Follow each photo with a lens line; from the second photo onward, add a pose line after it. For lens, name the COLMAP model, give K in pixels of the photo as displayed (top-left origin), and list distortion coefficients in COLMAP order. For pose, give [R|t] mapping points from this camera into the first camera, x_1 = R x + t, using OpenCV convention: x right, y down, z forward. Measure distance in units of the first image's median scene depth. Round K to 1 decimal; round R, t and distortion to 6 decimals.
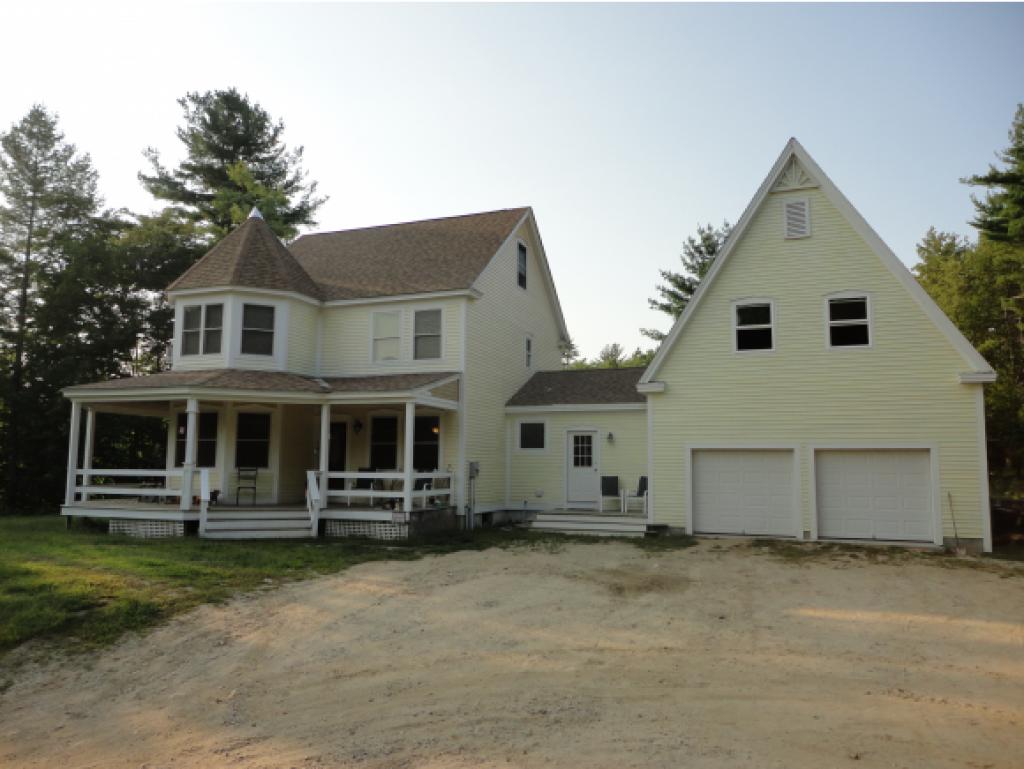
lens RADIAL K [[743.7, 0, 512.0], [0, 743.7, 384.5], [0, 0, 1]] dist [0.006548, -0.004730]
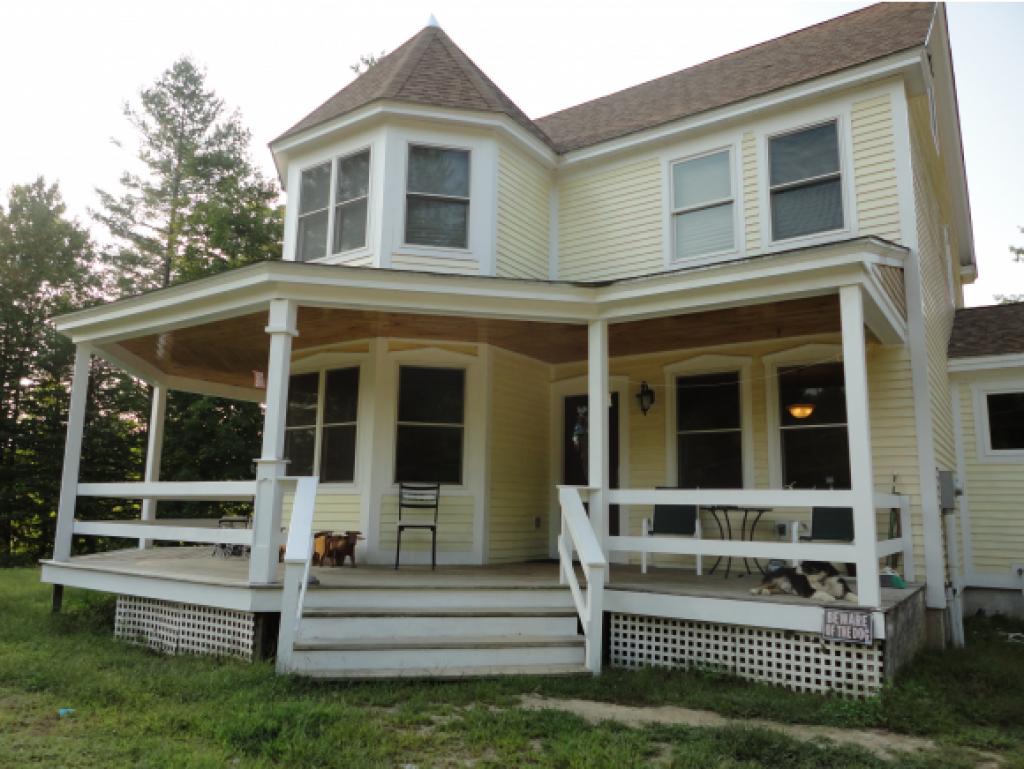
lens RADIAL K [[743.7, 0, 512.0], [0, 743.7, 384.5], [0, 0, 1]] dist [0.006548, -0.004730]
pose [[0.971022, -0.032899, -0.236716, -0.188611], [0.018495, 0.997854, -0.062814, 0.080273], [0.238275, 0.056616, 0.969546, 0.564125]]
